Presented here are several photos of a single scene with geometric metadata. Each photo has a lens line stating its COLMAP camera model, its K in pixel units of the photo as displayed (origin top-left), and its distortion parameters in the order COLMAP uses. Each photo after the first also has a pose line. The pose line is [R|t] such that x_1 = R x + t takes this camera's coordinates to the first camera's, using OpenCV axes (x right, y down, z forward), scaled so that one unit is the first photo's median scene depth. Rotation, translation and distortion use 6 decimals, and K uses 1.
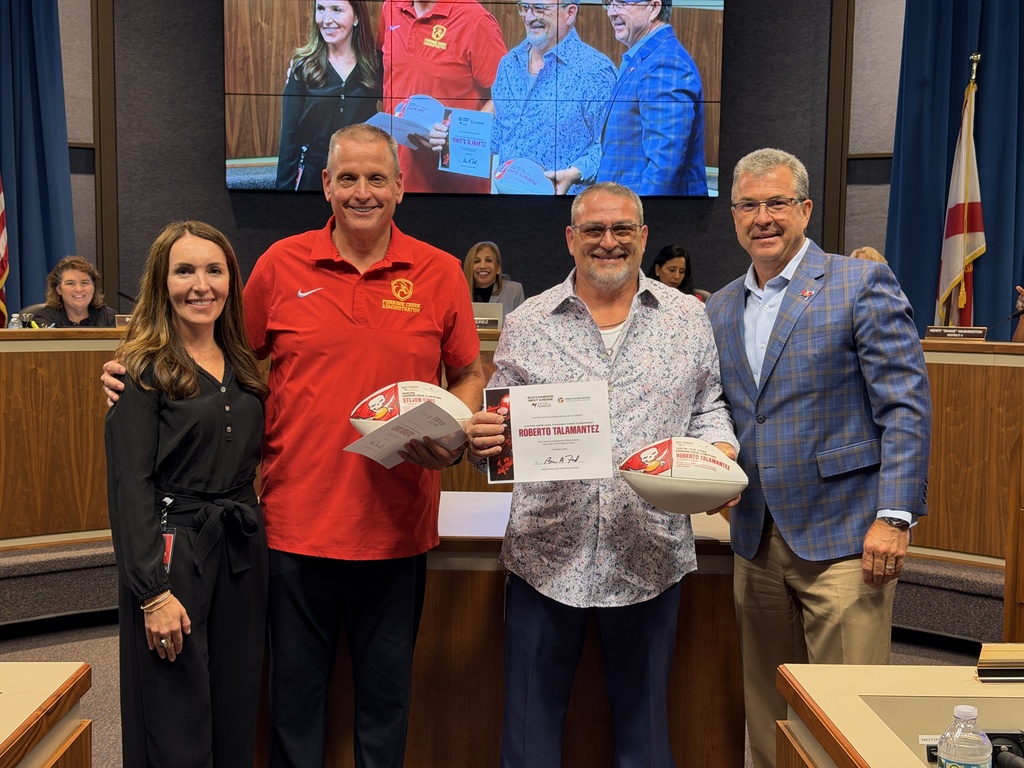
lens RADIAL K [[1319.6, 0, 512.0], [0, 1319.6, 384.0], [0, 0, 1]] dist [0.038380, -0.005742]
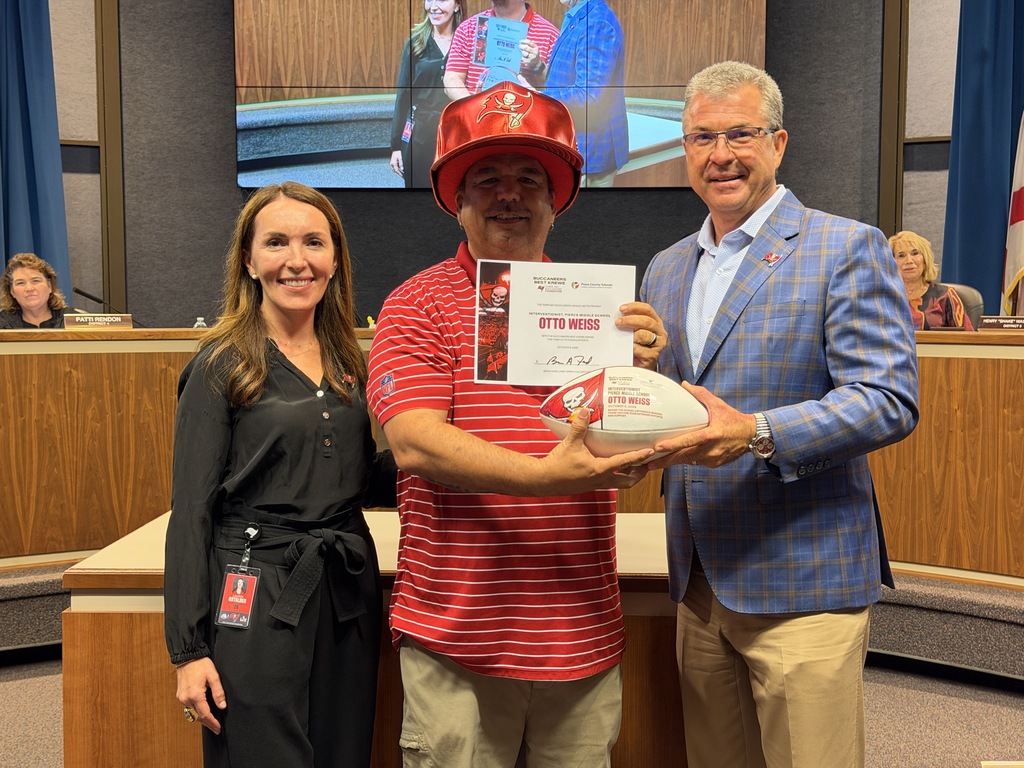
lens RADIAL K [[1319.6, 0, 512.0], [0, 1319.6, 384.0], [0, 0, 1]] dist [0.038380, -0.005742]
pose [[0.998564, -0.009556, -0.052716, 0.053292], [0.009209, 0.999934, -0.006832, 0.003989], [0.052778, 0.006336, 0.998586, 0.119807]]
